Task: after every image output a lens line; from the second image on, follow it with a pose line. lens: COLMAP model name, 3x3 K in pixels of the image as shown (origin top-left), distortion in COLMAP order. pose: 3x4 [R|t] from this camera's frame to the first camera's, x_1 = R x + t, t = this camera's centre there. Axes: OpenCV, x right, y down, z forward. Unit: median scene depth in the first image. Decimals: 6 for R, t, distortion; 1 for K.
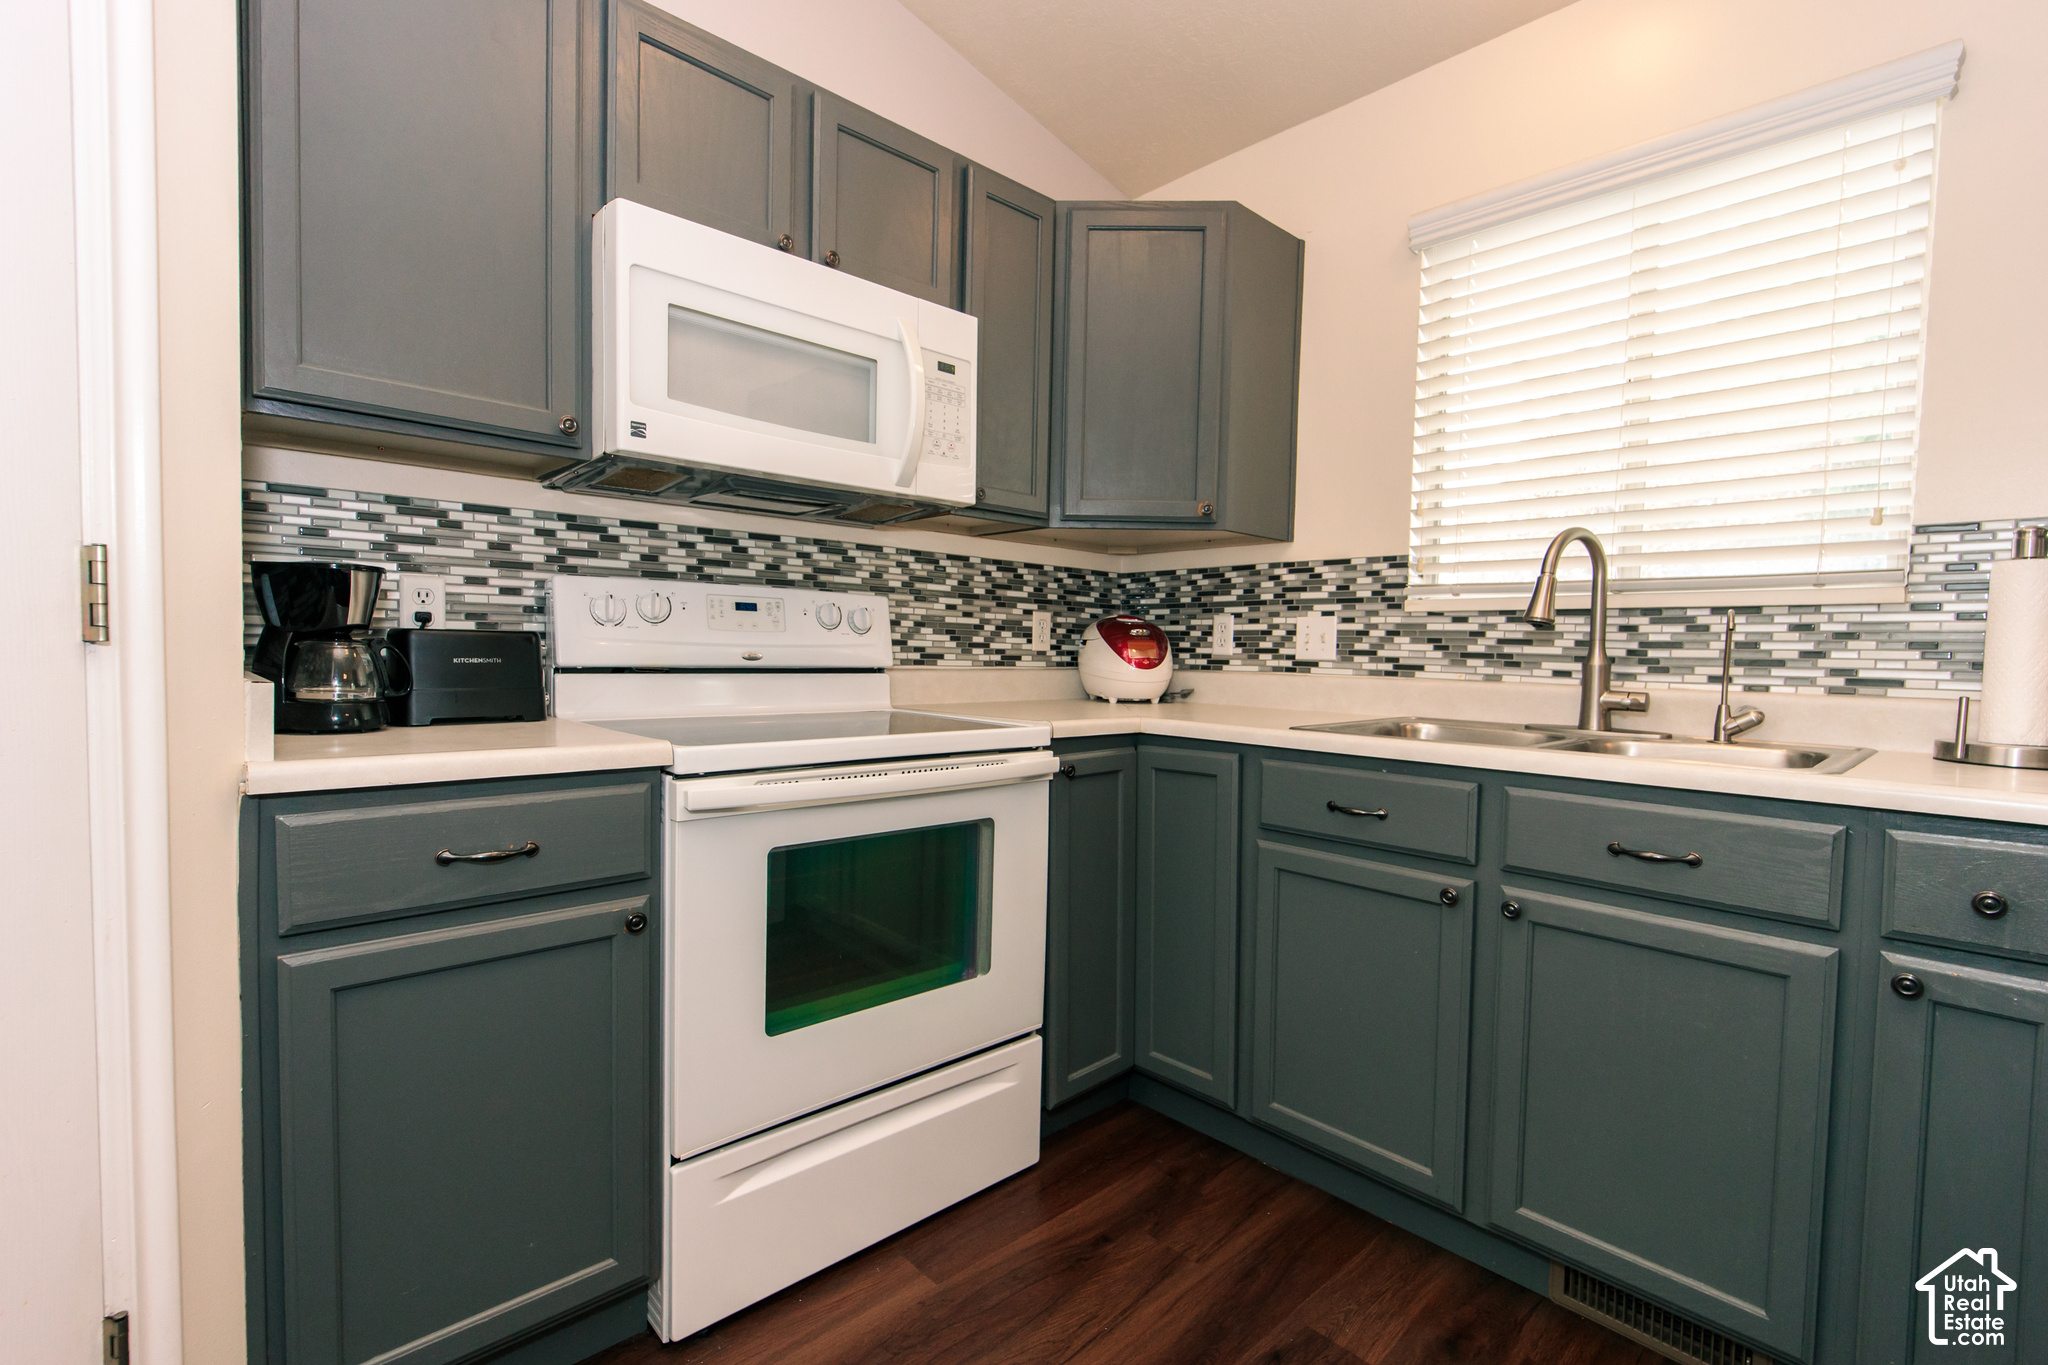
lens RADIAL K [[936.7, 0, 1055.5], [0, 936.7, 697.1], [0, 0, 1]] dist [0.017178, -0.001600]
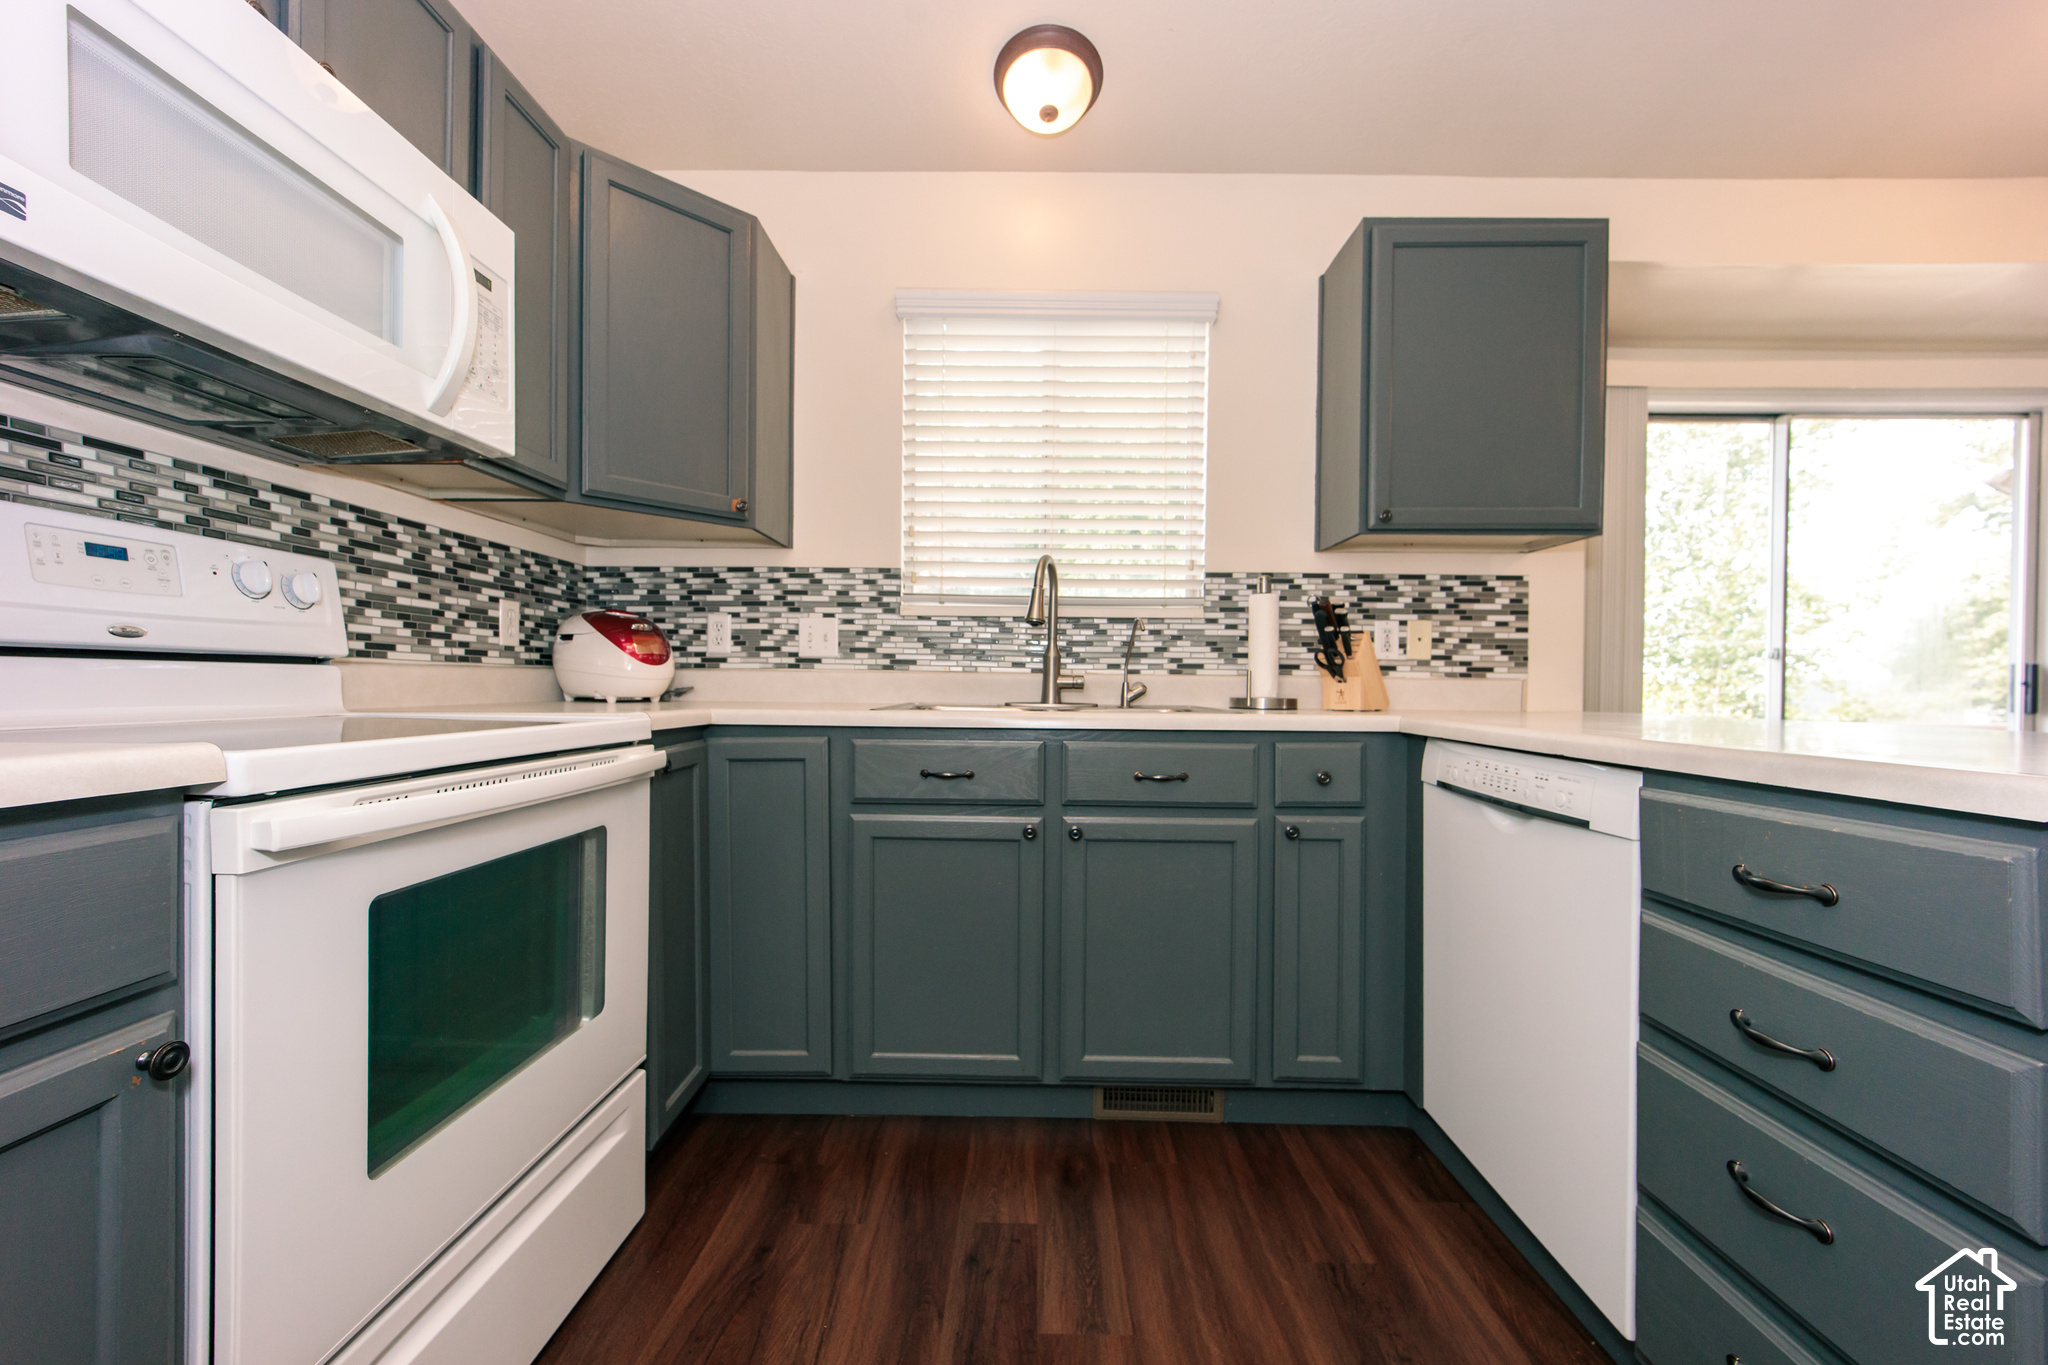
lens RADIAL K [[814.5, 0, 1024.5], [0, 814.5, 696.0], [0, 0, 1]] dist [0.011653, -0.000735]
pose [[0.700858, -0.023907, 0.712900, -0.313234], [0.042230, 0.999076, -0.008014, 0.032081], [-0.712050, 0.035722, 0.701220, 0.196440]]
